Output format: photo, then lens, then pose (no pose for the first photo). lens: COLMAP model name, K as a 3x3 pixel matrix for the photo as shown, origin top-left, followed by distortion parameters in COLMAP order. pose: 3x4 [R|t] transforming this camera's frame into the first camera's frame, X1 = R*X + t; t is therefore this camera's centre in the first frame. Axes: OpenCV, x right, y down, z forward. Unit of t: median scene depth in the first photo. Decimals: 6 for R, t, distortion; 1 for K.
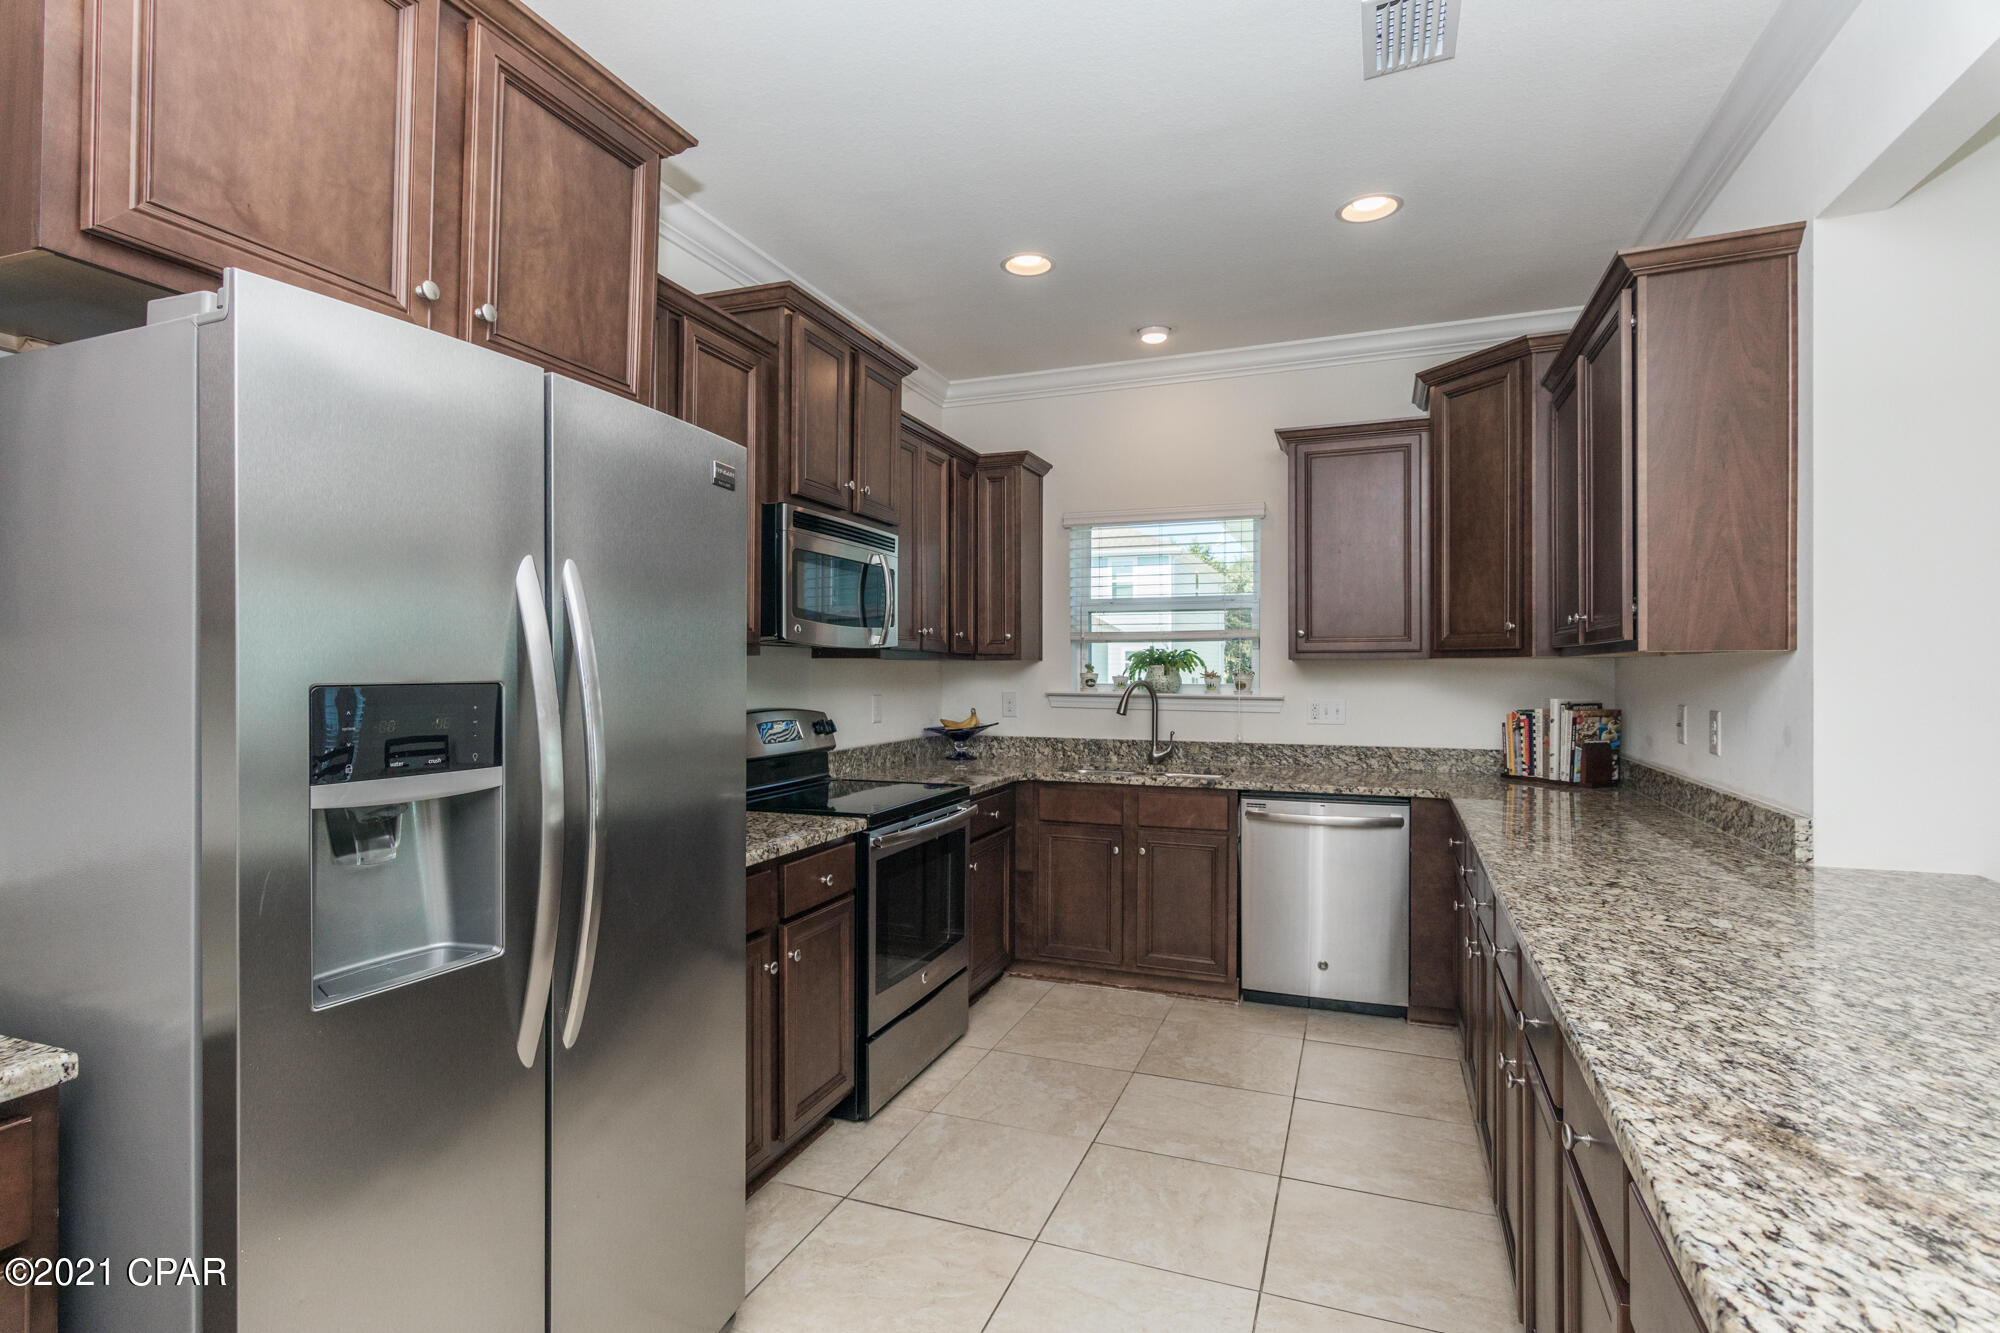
lens RADIAL K [[964.1, 0, 991.4], [0, 964.1, 672.7], [0, 0, 1]] dist [0.003877, -0.000067]
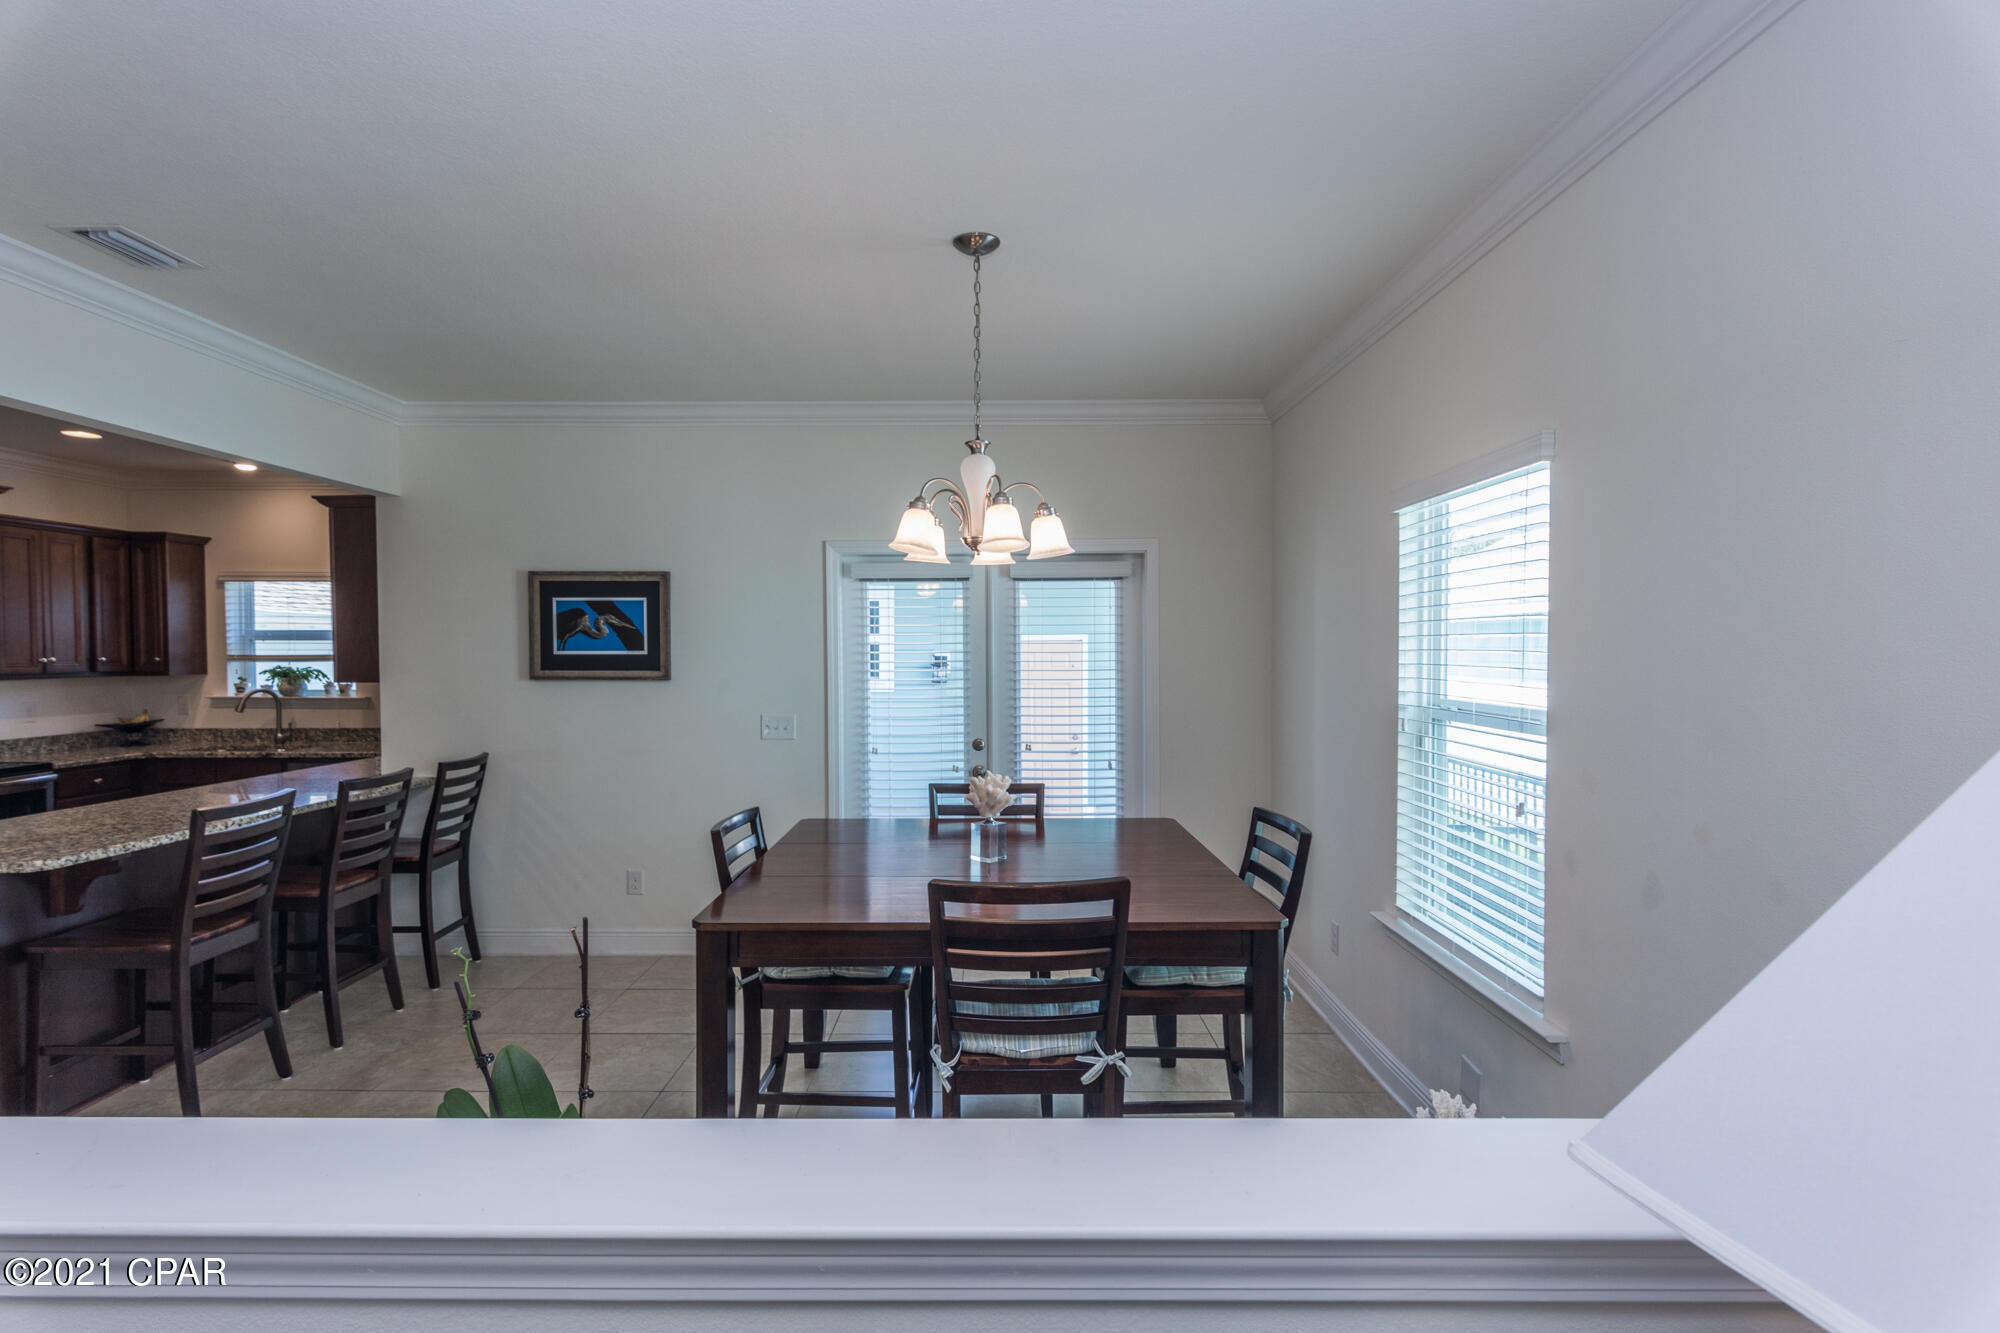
lens RADIAL K [[964.1, 0, 991.4], [0, 964.1, 672.7], [0, 0, 1]] dist [0.003877, -0.000067]
pose [[0.933540, -0.010270, 0.358326, 0.699243], [0.002214, 0.999736, 0.022884, -0.050839], [-0.358467, -0.020570, 0.933316, -0.840817]]
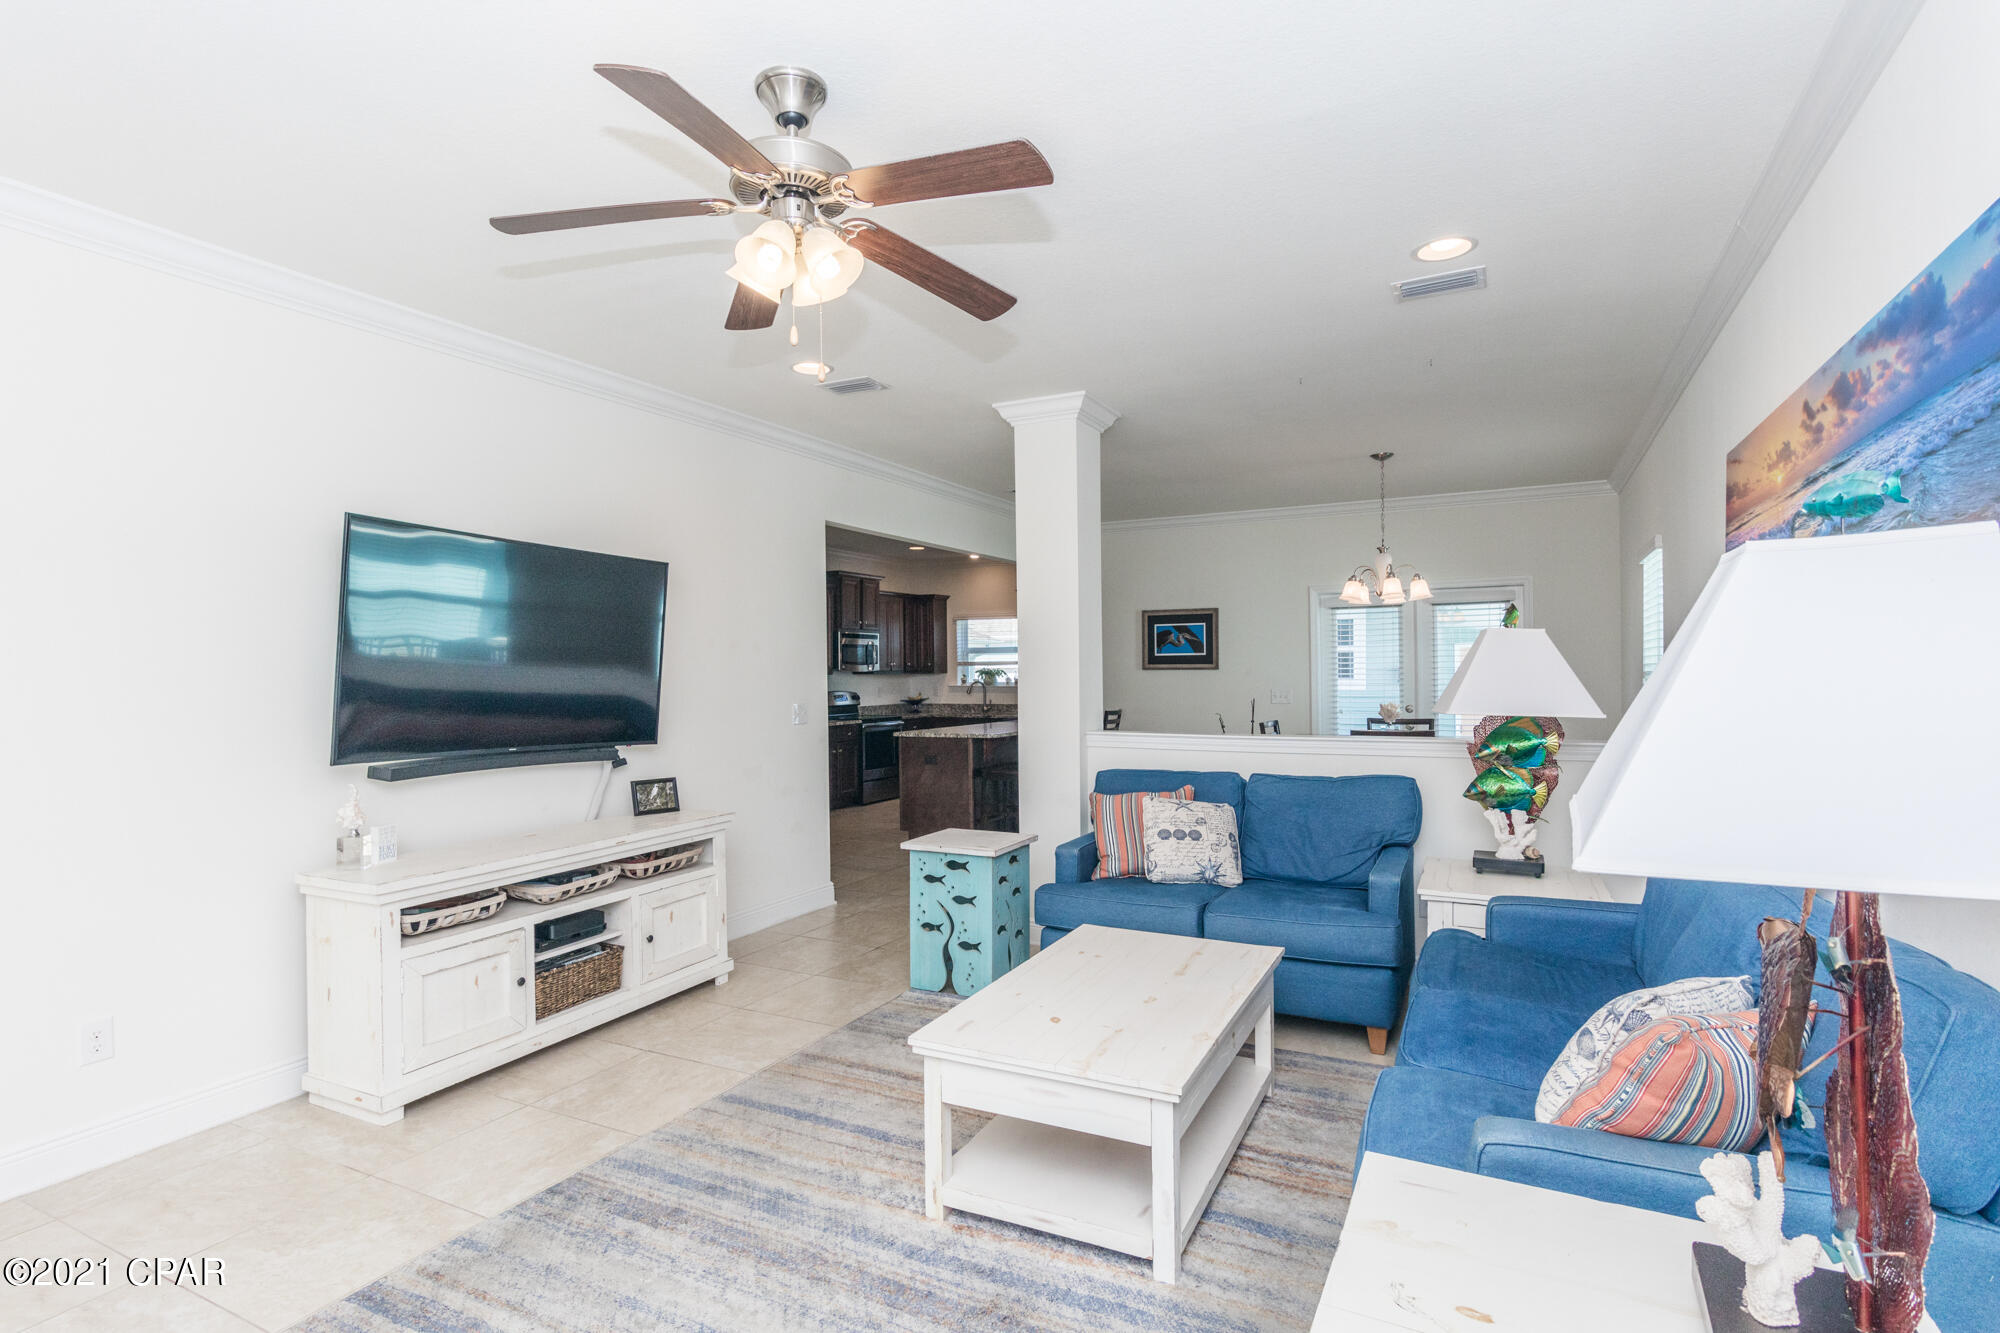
lens RADIAL K [[996.1, 0, 990.6], [0, 996.1, 674.0], [0, 0, 1]] dist [-0.001269, 0.000249]
pose [[0.993885, -0.009626, -0.109998, 0.507385], [0.009851, 0.999950, 0.001503, -0.014341], [0.109978, -0.002577, 0.993931, -1.768427]]
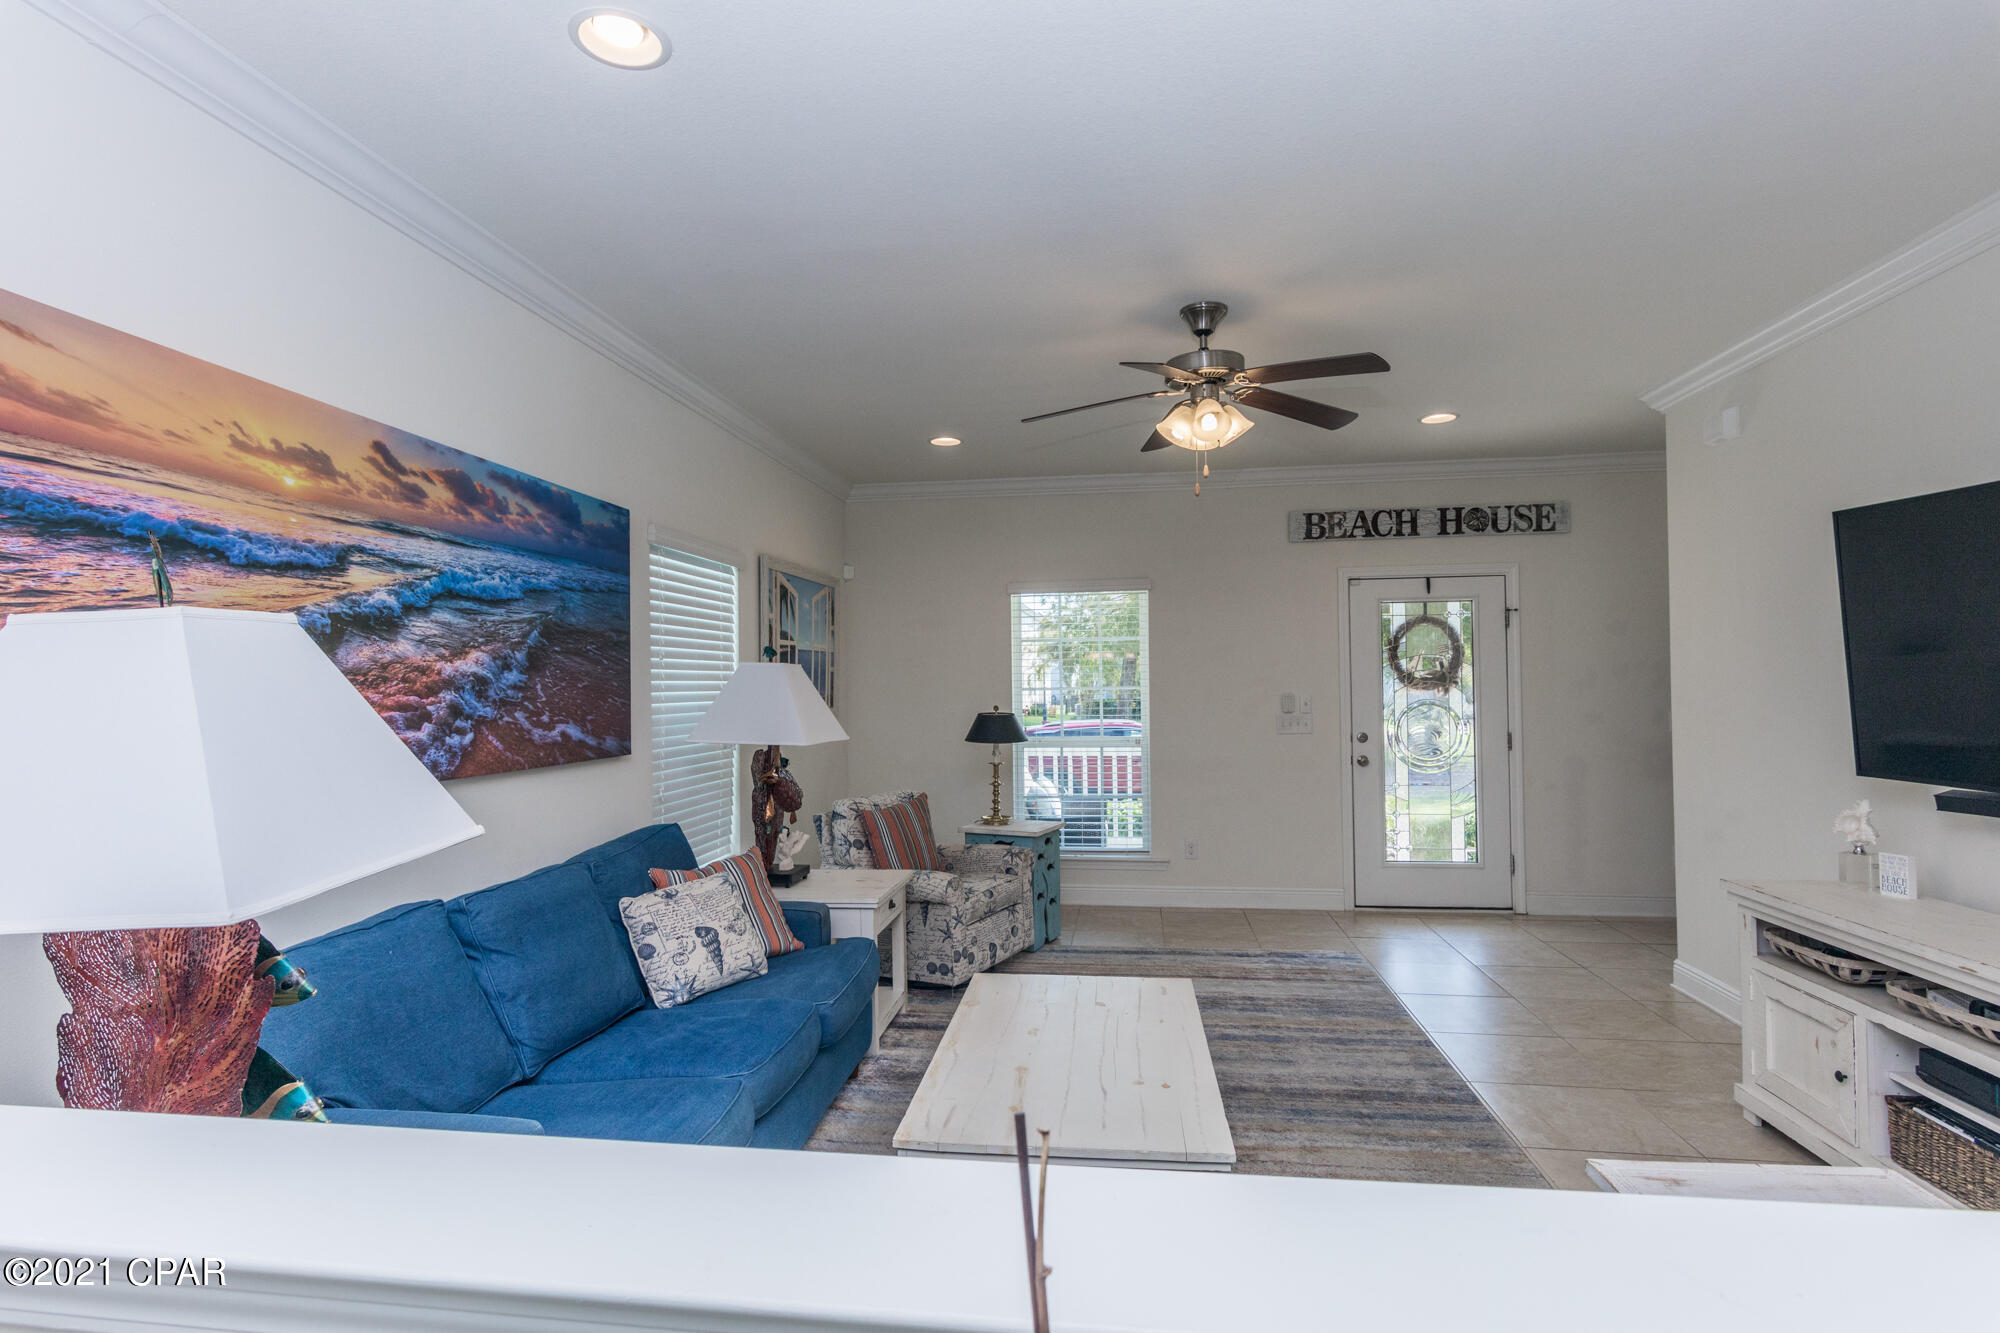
lens RADIAL K [[996.1, 0, 990.6], [0, 996.1, 674.0], [0, 0, 1]] dist [-0.001269, 0.000249]
pose [[-0.973657, 0.010446, -0.227779, 0.711294], [0.012190, 0.999906, -0.006251, -0.026974], [0.227692, -0.008863, -0.973693, -0.470985]]
